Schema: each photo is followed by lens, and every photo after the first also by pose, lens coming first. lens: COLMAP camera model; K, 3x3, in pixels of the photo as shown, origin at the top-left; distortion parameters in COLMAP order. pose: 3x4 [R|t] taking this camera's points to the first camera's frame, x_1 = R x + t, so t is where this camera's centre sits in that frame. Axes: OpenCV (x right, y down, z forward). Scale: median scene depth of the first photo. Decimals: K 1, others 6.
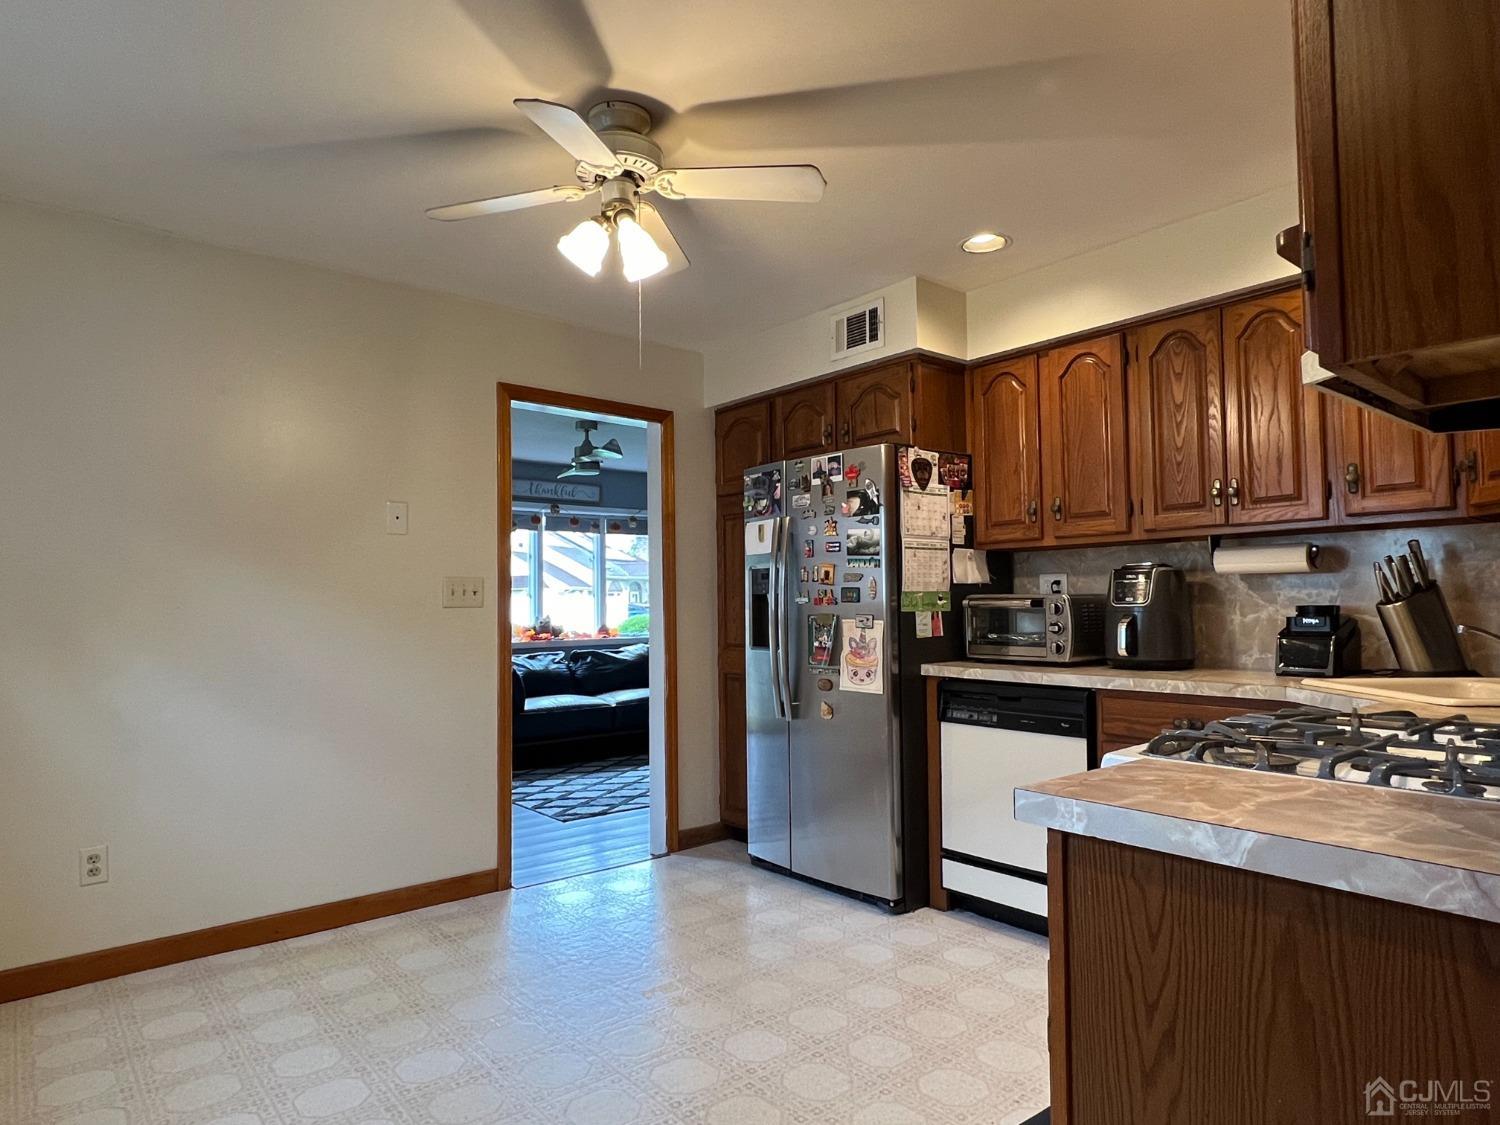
lens RADIAL K [[890.8, 0, 747.4], [0, 890.8, 563.5], [0, 0, 1]] dist [-0.001058, -0.001387]
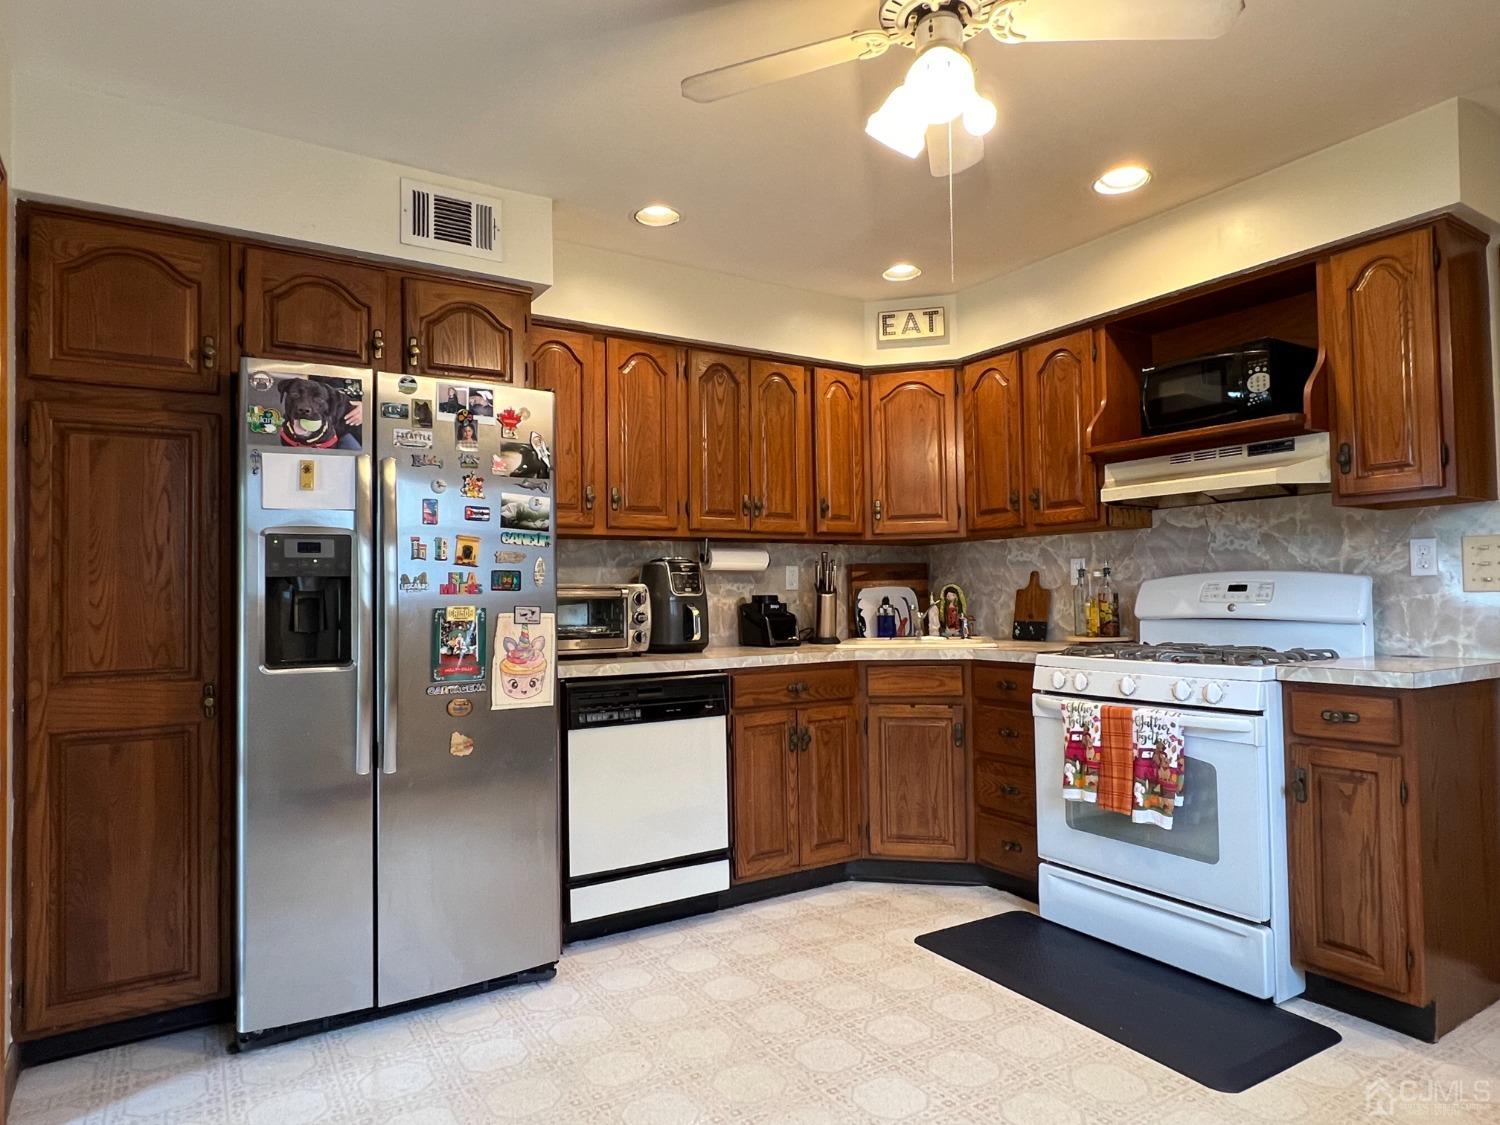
lens RADIAL K [[890.8, 0, 741.6], [0, 890.8, 564.8], [0, 0, 1]] dist [-0.001058, -0.001387]
pose [[0.143336, 0.040014, 0.988865, -0.600477], [-0.034712, 0.998771, -0.035383, 0.041966], [-0.989065, -0.029254, 0.144548, 0.701896]]
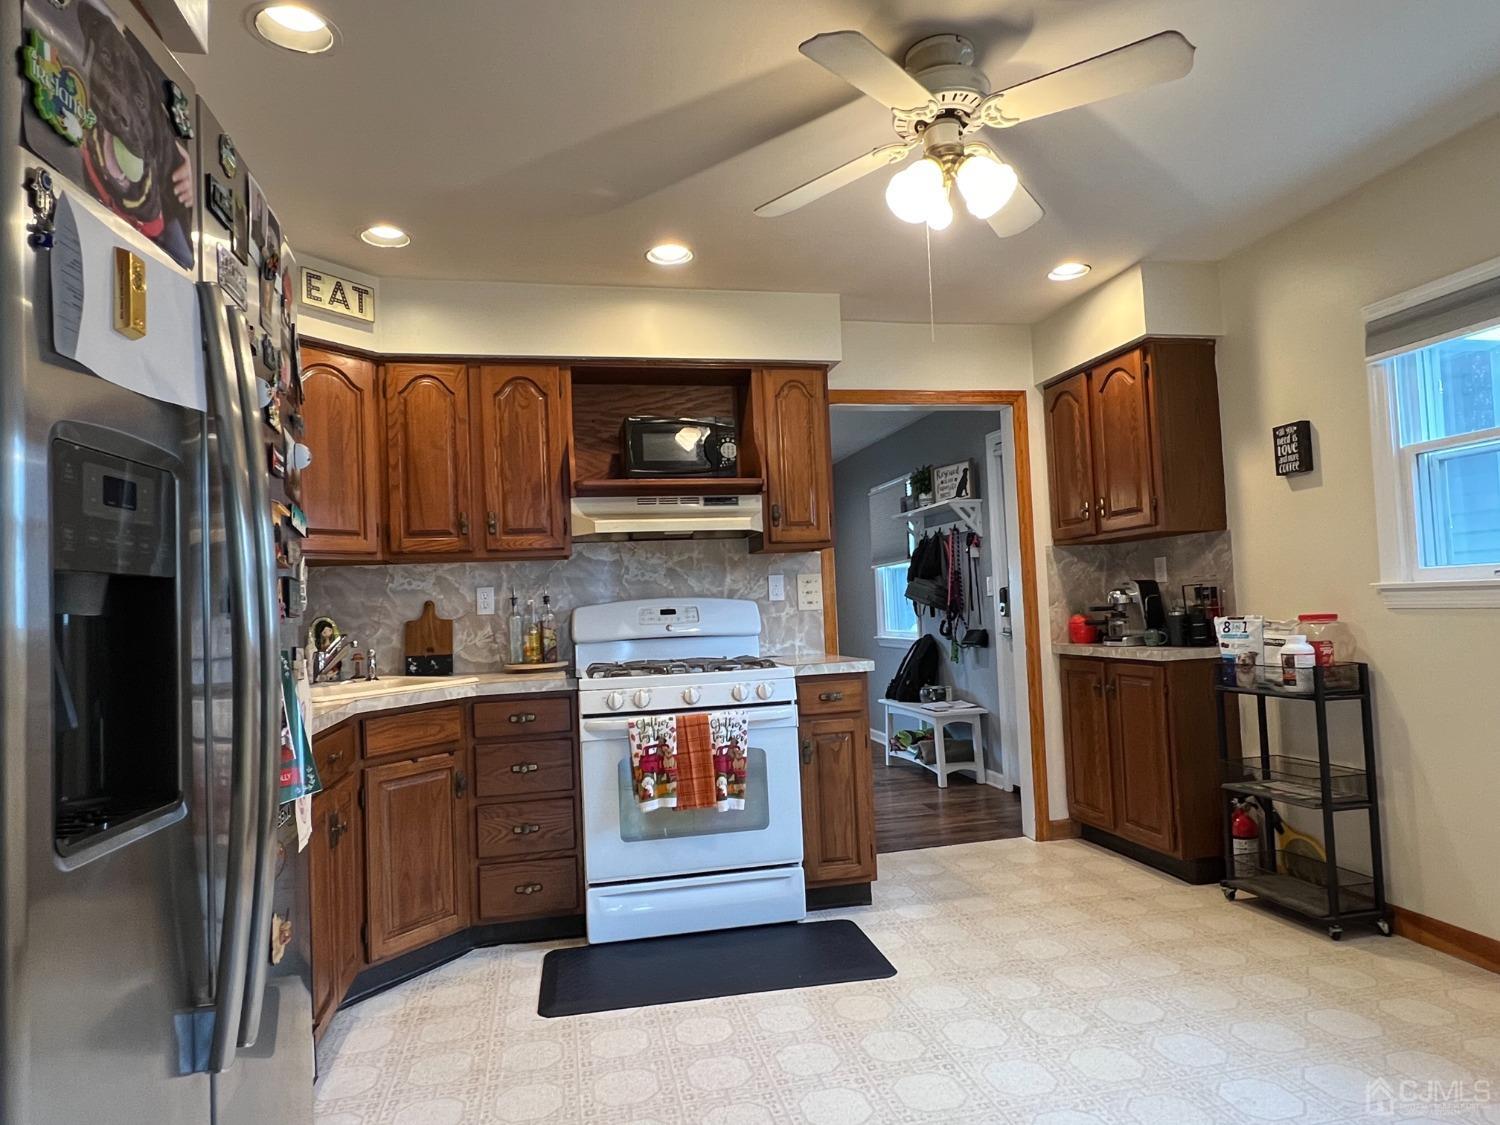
lens RADIAL K [[890.8, 0, 747.6], [0, 890.8, 566.5], [0, 0, 1]] dist [-0.001058, -0.001387]
pose [[-0.876049, 0.067868, 0.477422, -0.254395], [0.027297, 0.995438, -0.091417, 0.062970], [-0.481449, -0.067054, -0.873905, 1.239074]]
